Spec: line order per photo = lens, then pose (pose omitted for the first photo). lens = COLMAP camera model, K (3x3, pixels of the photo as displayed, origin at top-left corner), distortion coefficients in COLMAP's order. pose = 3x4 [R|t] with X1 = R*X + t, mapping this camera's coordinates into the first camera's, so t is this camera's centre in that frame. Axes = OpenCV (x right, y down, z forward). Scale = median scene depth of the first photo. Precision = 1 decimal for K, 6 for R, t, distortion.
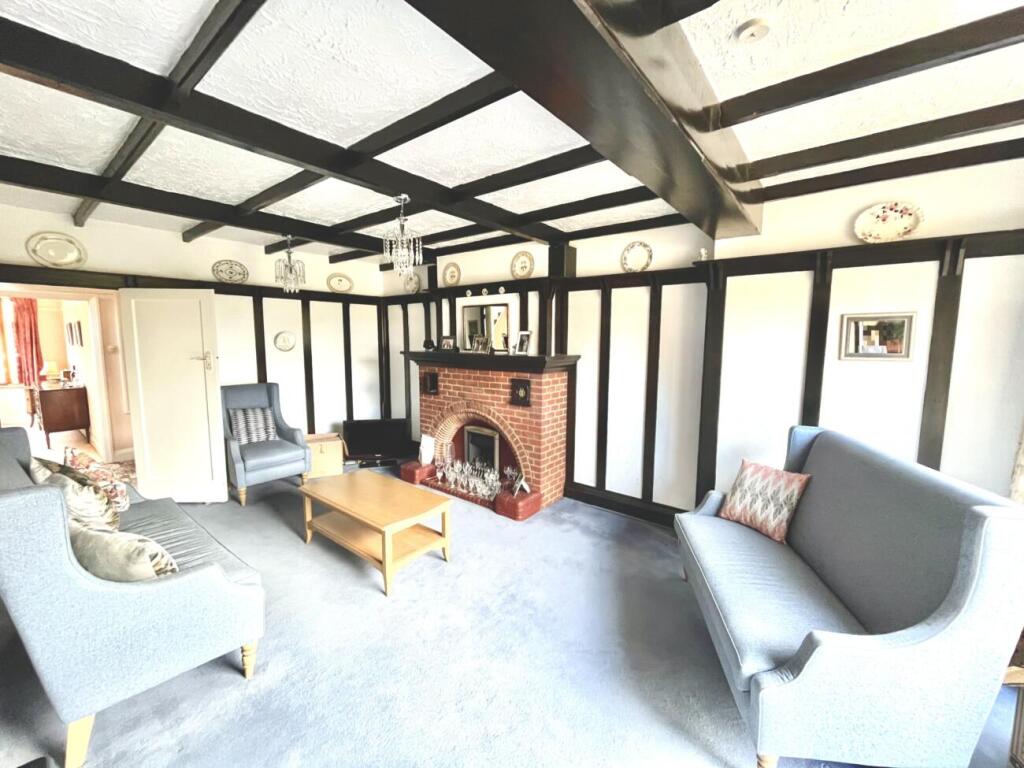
lens RADIAL K [[413.4, 0, 520.5], [0, 413.4, 388.2], [0, 0, 1]] dist [-0.002336, -0.000175]
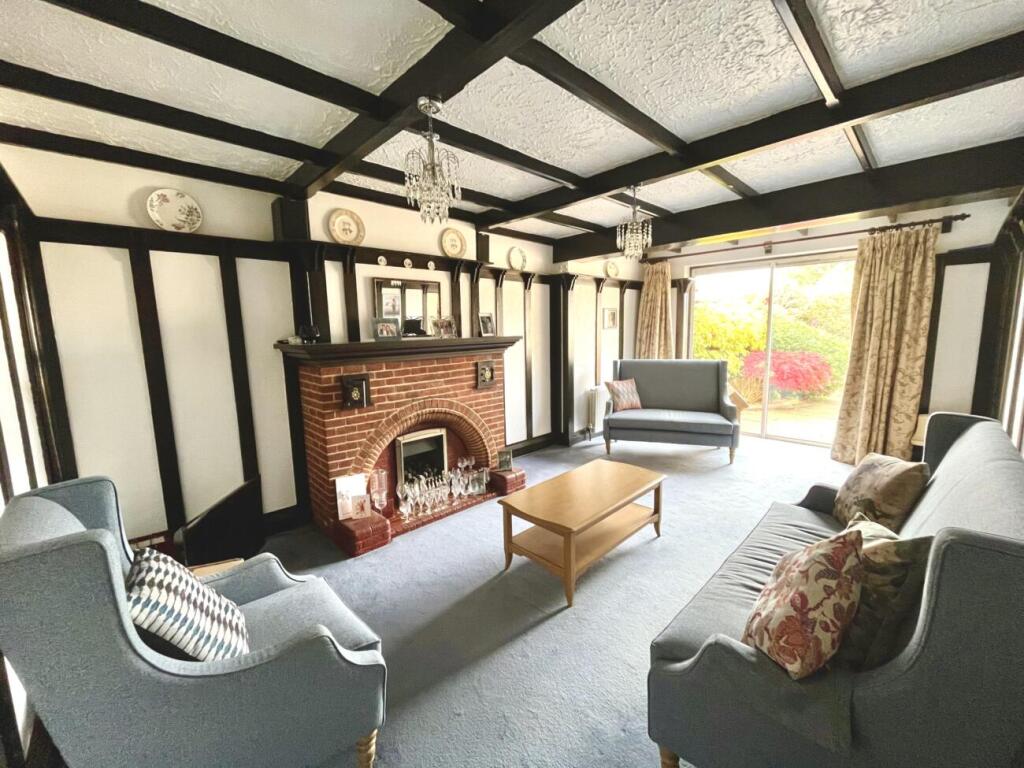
lens RADIAL K [[413.4, 0, 519.9], [0, 413.4, 378.5], [0, 0, 1]] dist [-0.002336, -0.000175]
pose [[0.129284, -0.139204, 0.981788, -0.867159], [0.129899, 0.983943, 0.122404, -0.082417], [-0.983062, 0.111709, 0.145291, 0.686803]]
